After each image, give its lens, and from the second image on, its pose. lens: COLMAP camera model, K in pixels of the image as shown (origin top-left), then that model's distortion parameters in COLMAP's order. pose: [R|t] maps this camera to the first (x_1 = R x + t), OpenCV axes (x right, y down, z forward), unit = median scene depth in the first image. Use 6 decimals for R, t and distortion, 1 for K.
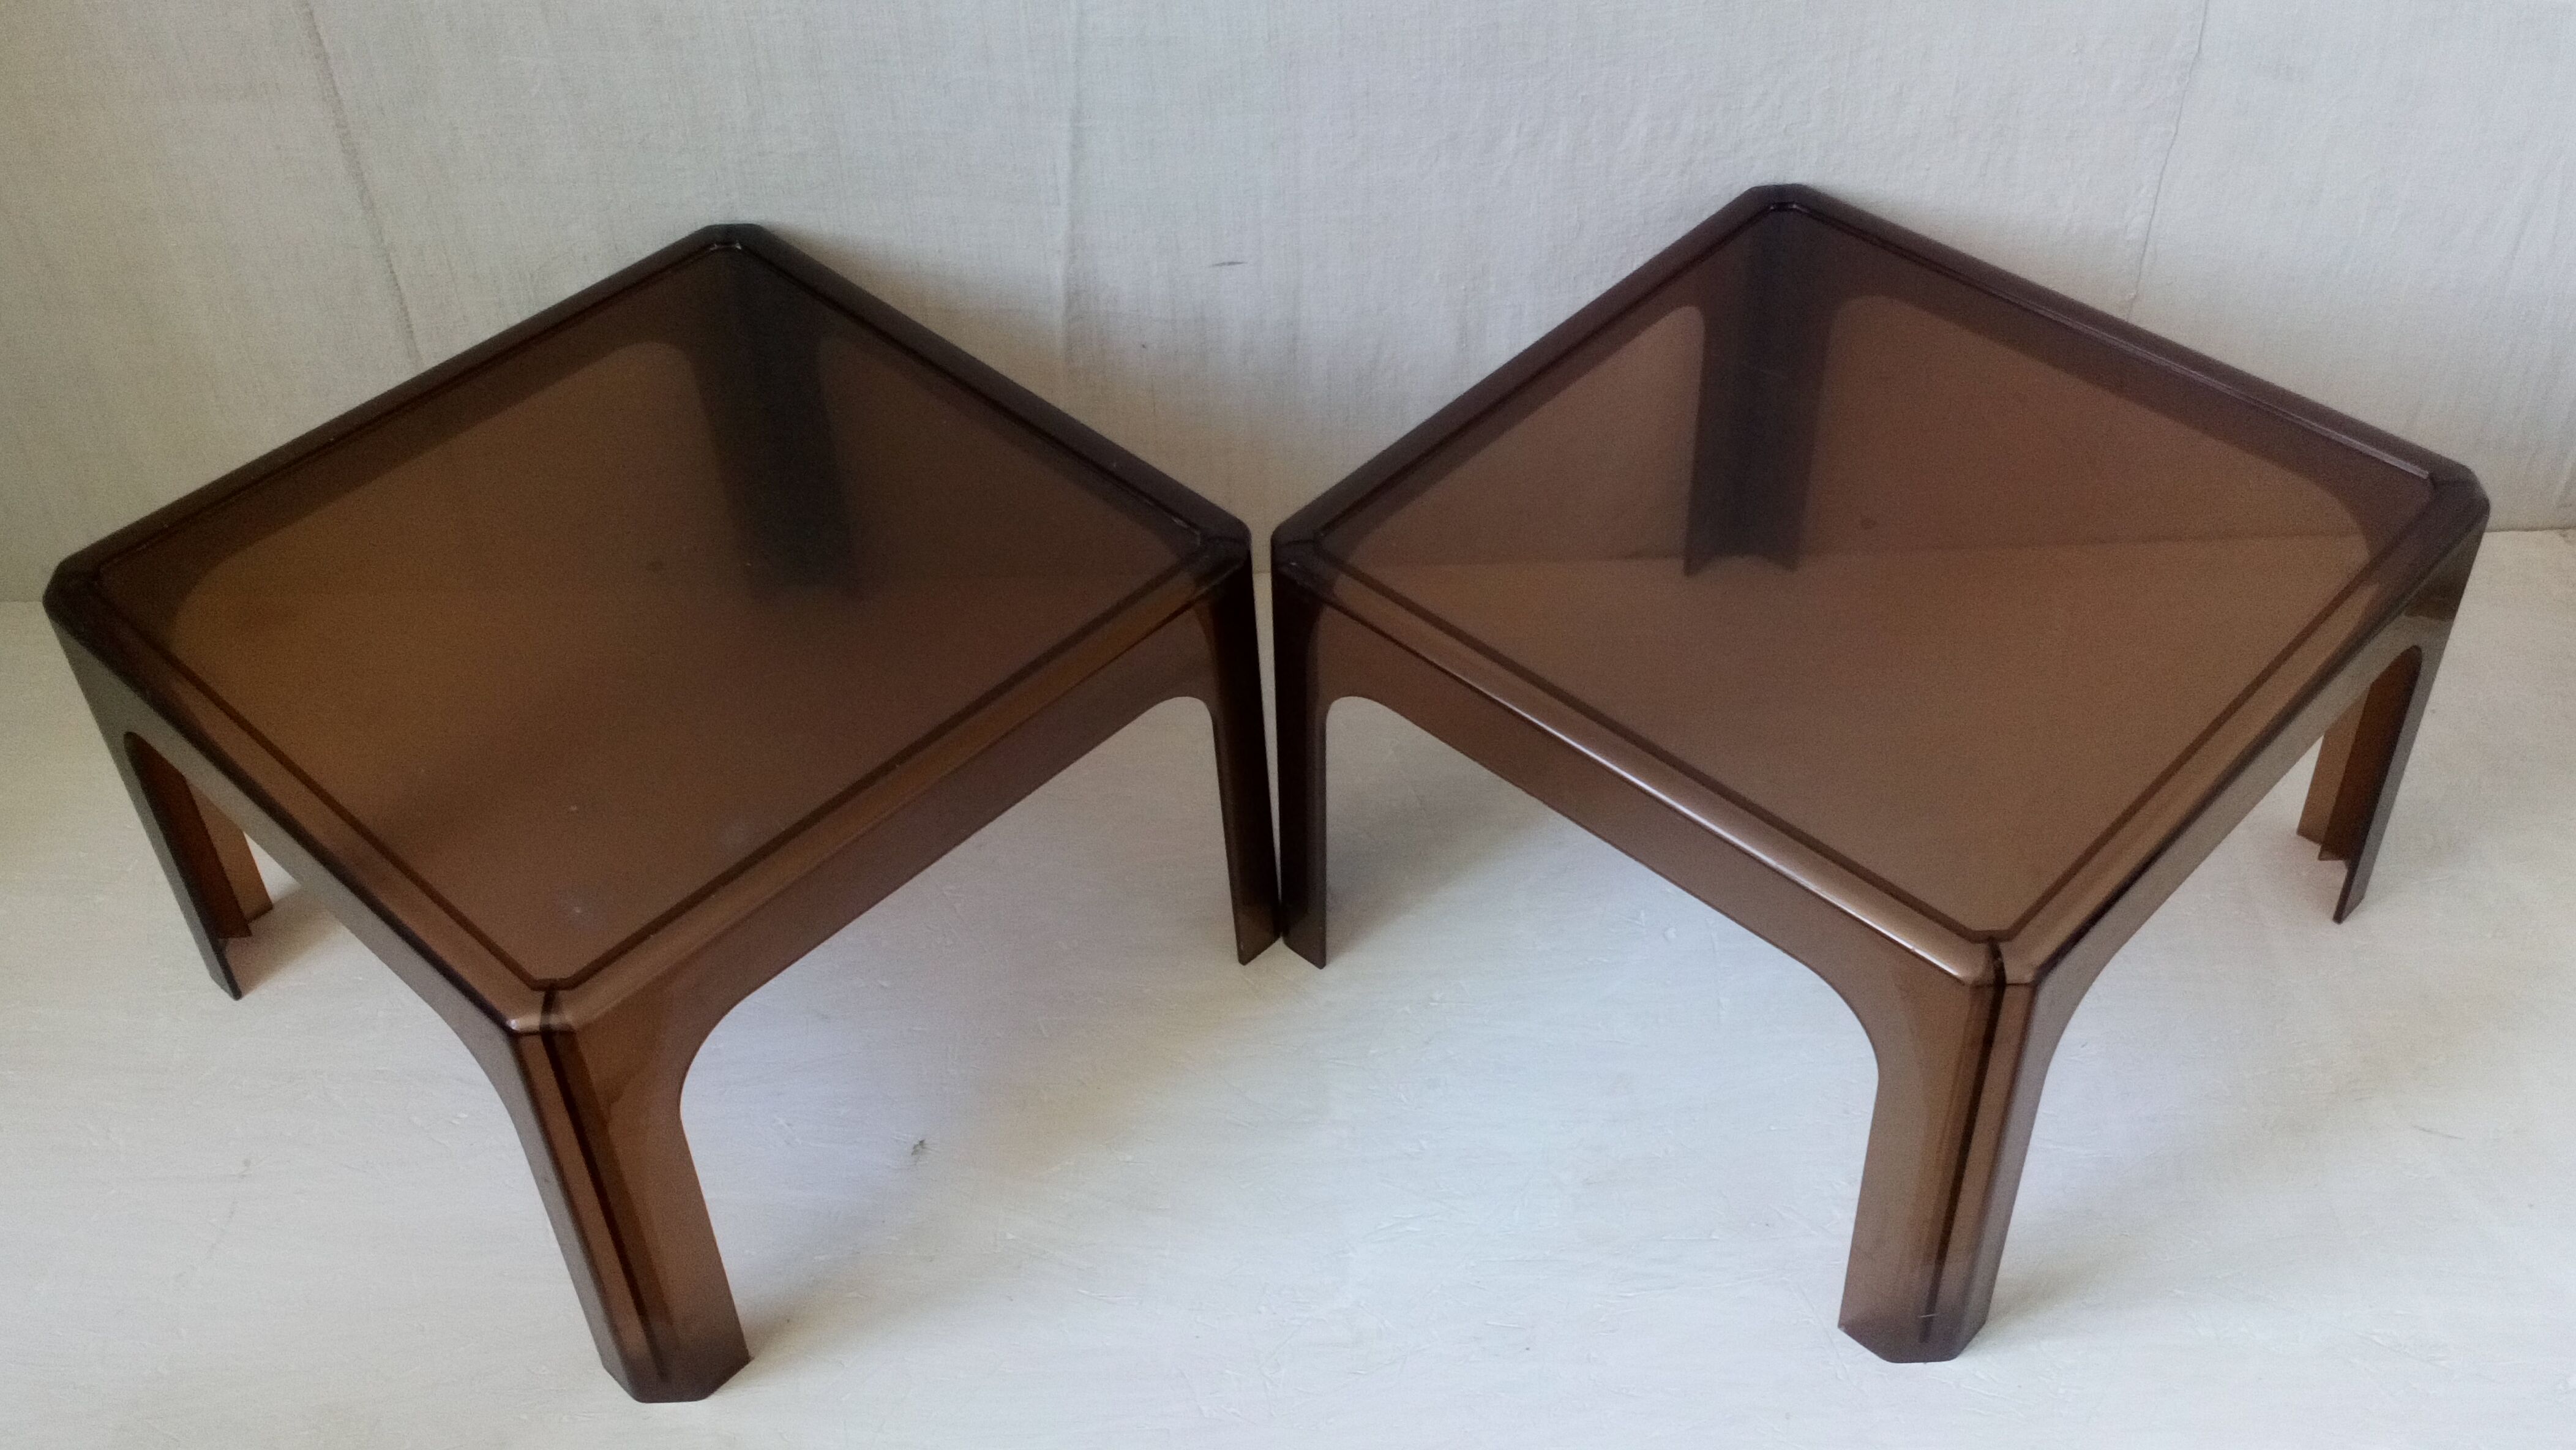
lens RADIAL K [[2688.1, 0, 1282.1], [0, 2688.1, 755.7], [0, 0, 1]] dist [0.019304, 0.000000]
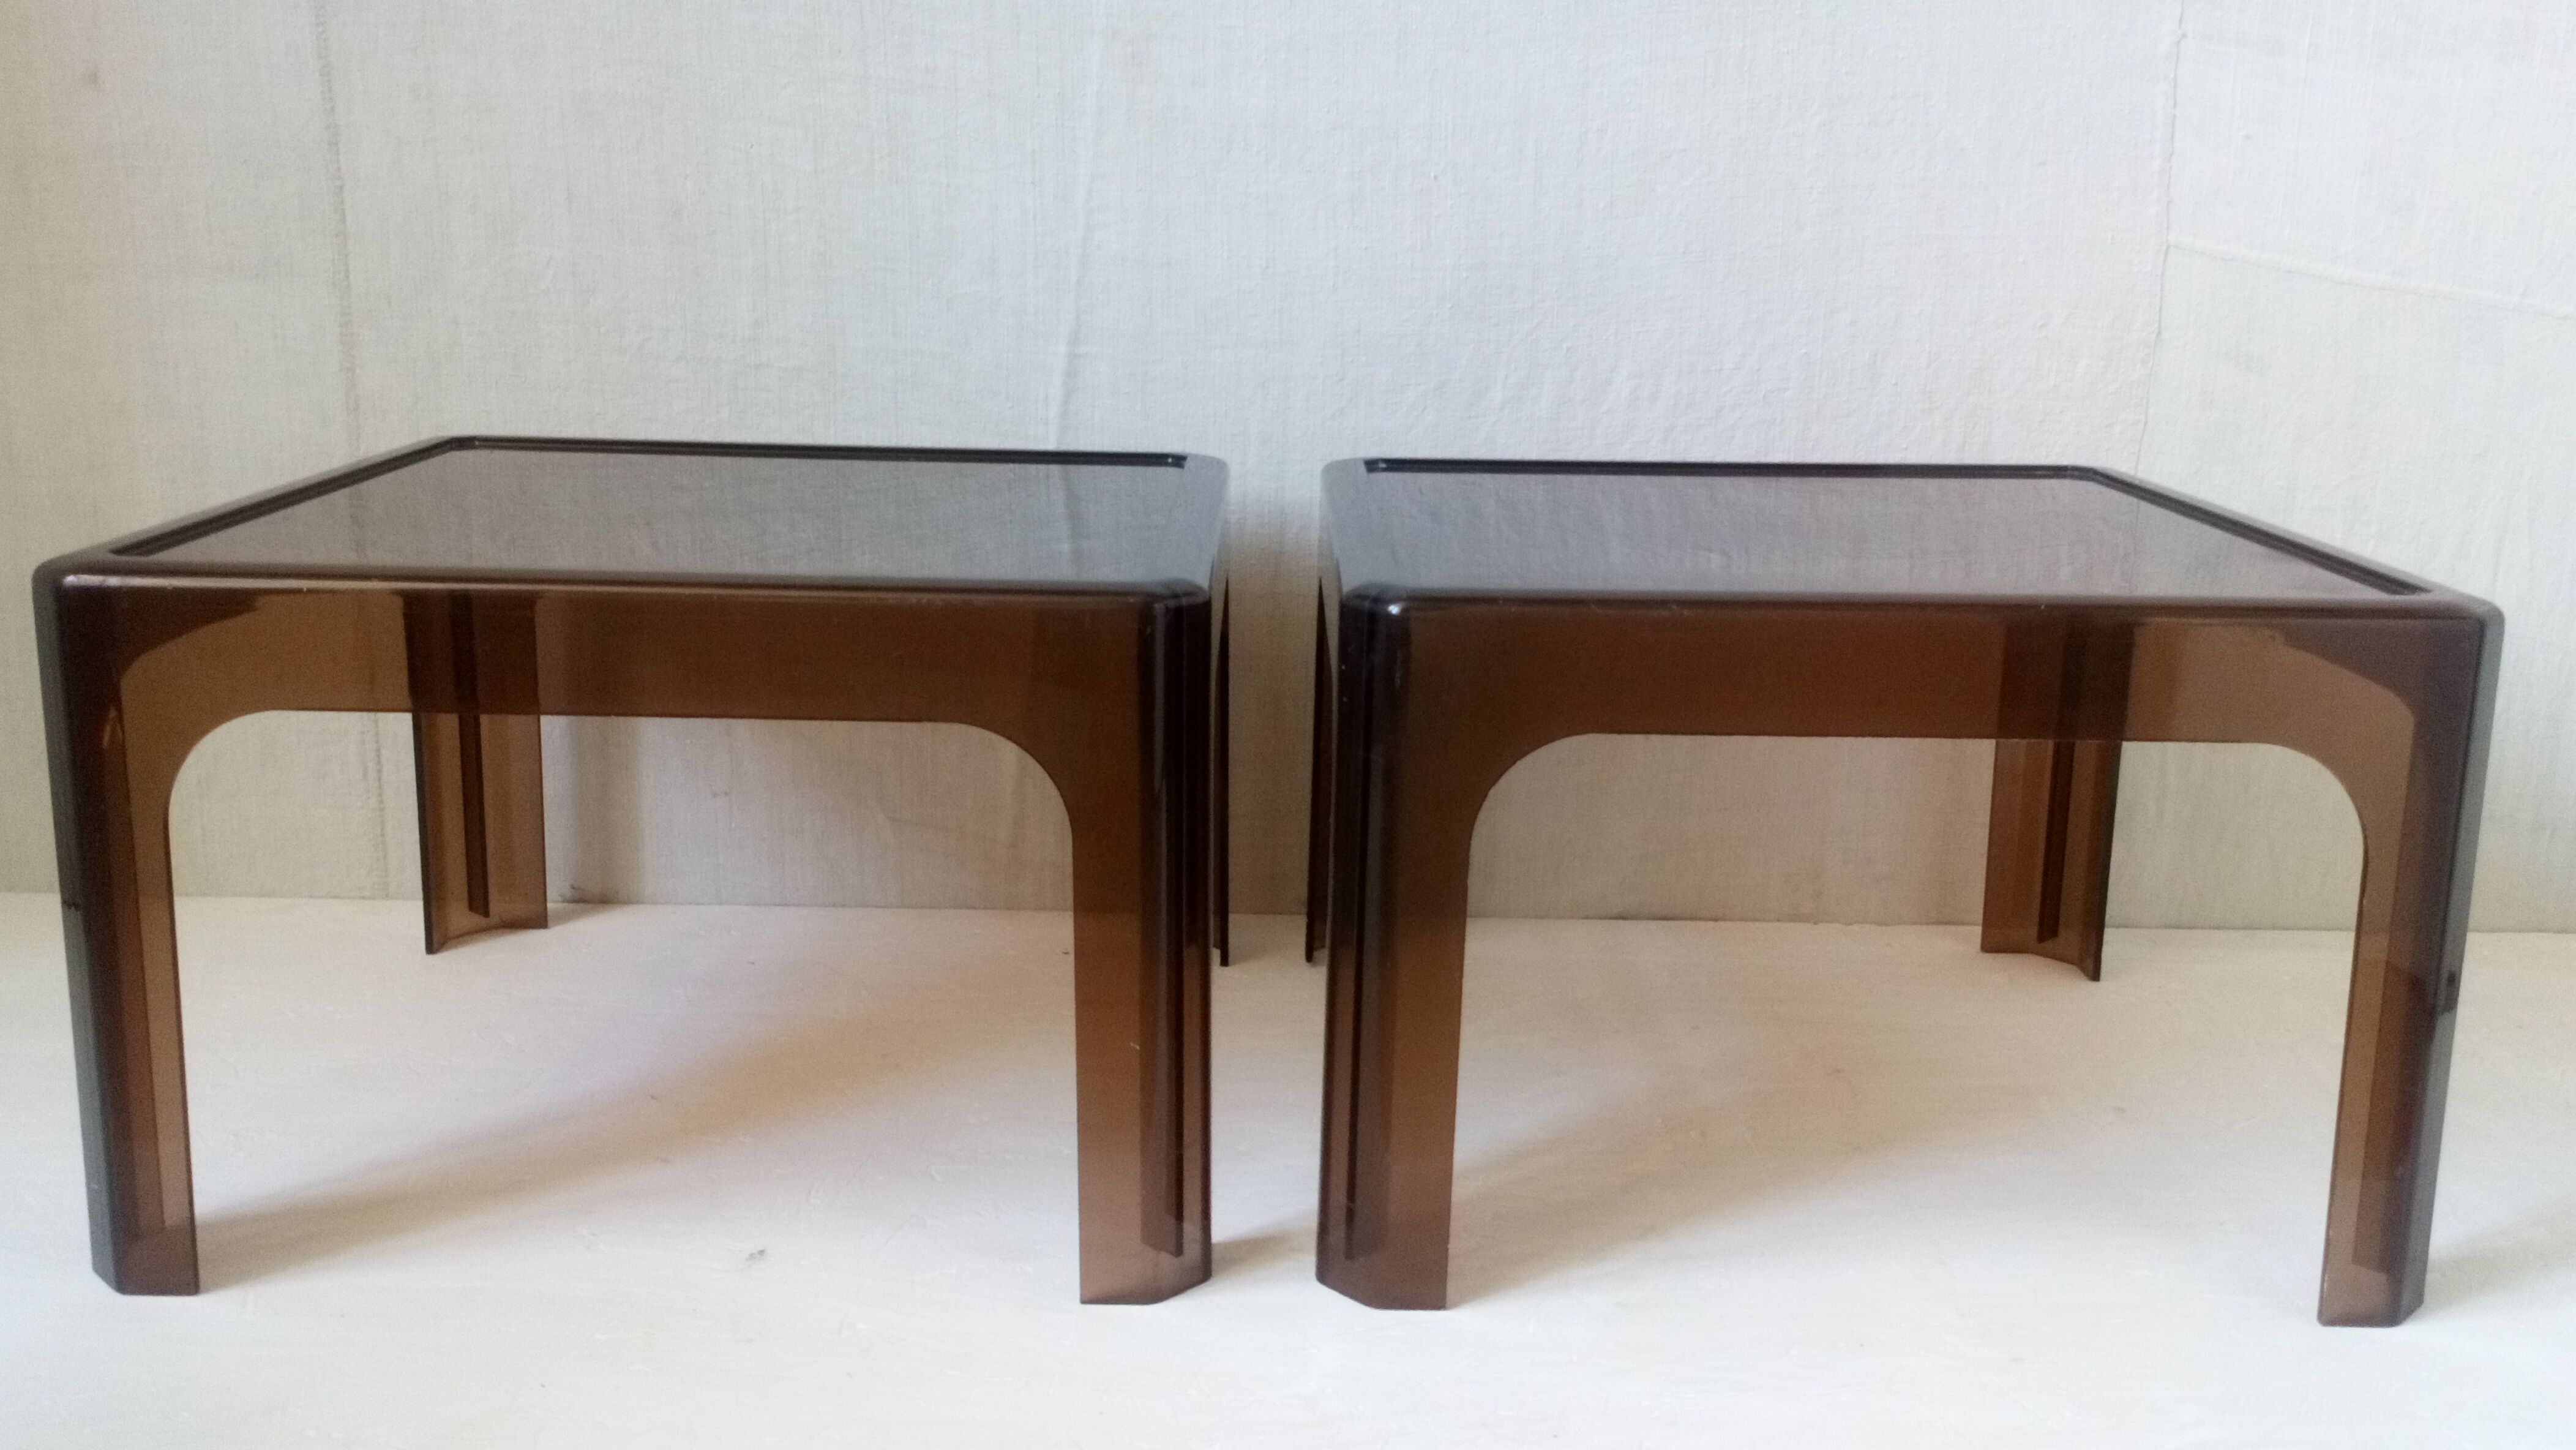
lens RADIAL K [[2308.2, 0, 1290.5], [0, 2308.2, 708.3], [0, 0, 1]] dist [0.064857, -0.132465]
pose [[0.998417, 0.053921, 0.015979, -0.000649], [-0.037412, 0.848943, -0.527158, 0.339881], [-0.041990, 0.525726, 0.849617, 0.323351]]
